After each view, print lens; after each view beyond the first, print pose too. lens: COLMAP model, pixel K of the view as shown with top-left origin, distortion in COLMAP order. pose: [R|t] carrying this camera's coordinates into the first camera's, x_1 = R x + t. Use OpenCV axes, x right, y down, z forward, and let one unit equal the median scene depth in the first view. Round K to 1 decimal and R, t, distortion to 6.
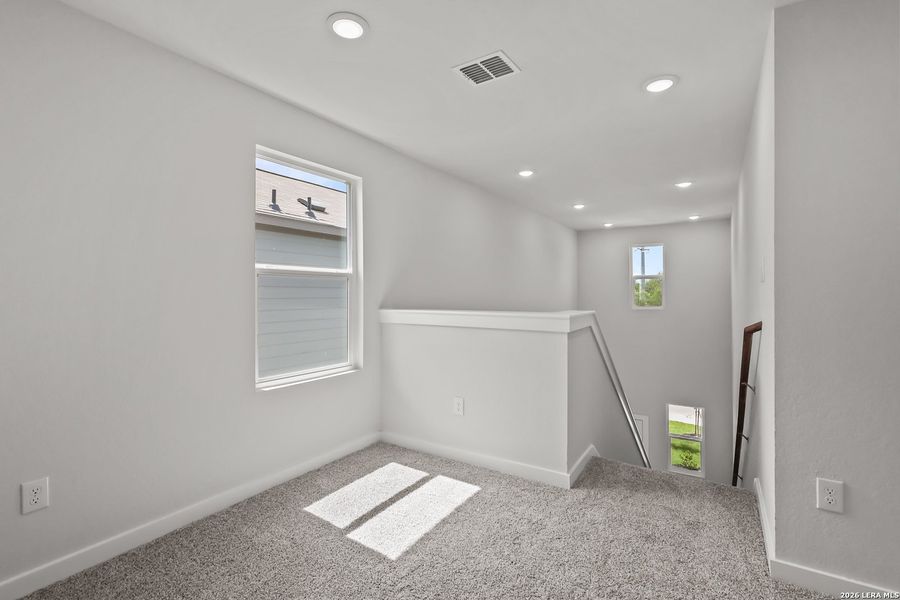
lens RADIAL K [[414.2, 0, 449.5], [0, 414.2, 291.4], [0, 0, 1]] dist [0.003157, 0.000091]
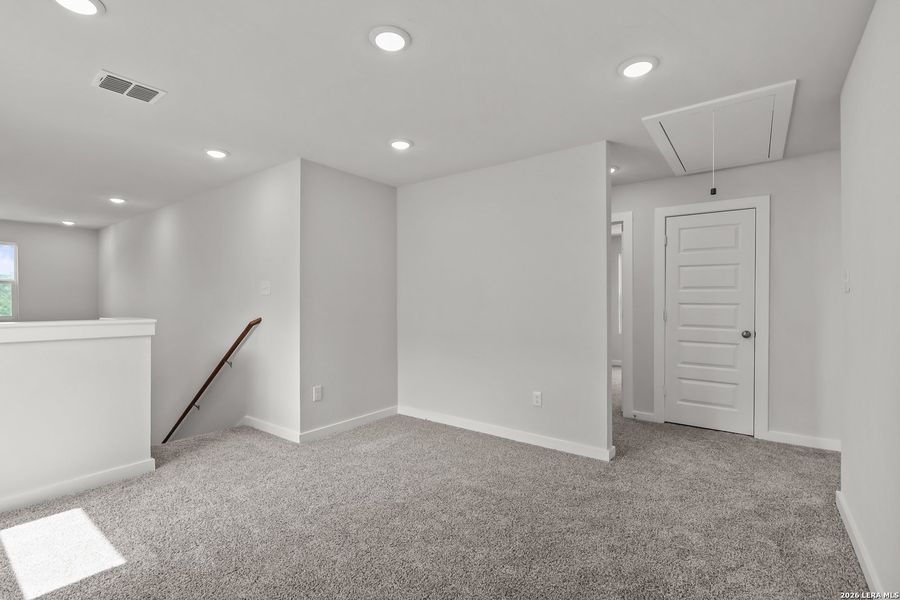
lens RADIAL K [[414.2, 0, 448.7], [0, 414.2, 302.0], [0, 0, 1]] dist [0.003157, 0.000091]
pose [[0.067554, 0.000204, 0.997716, -0.862474], [-0.008964, 0.999960, 0.000402, -0.002007], [-0.997675, -0.008971, 0.067553, 0.111351]]
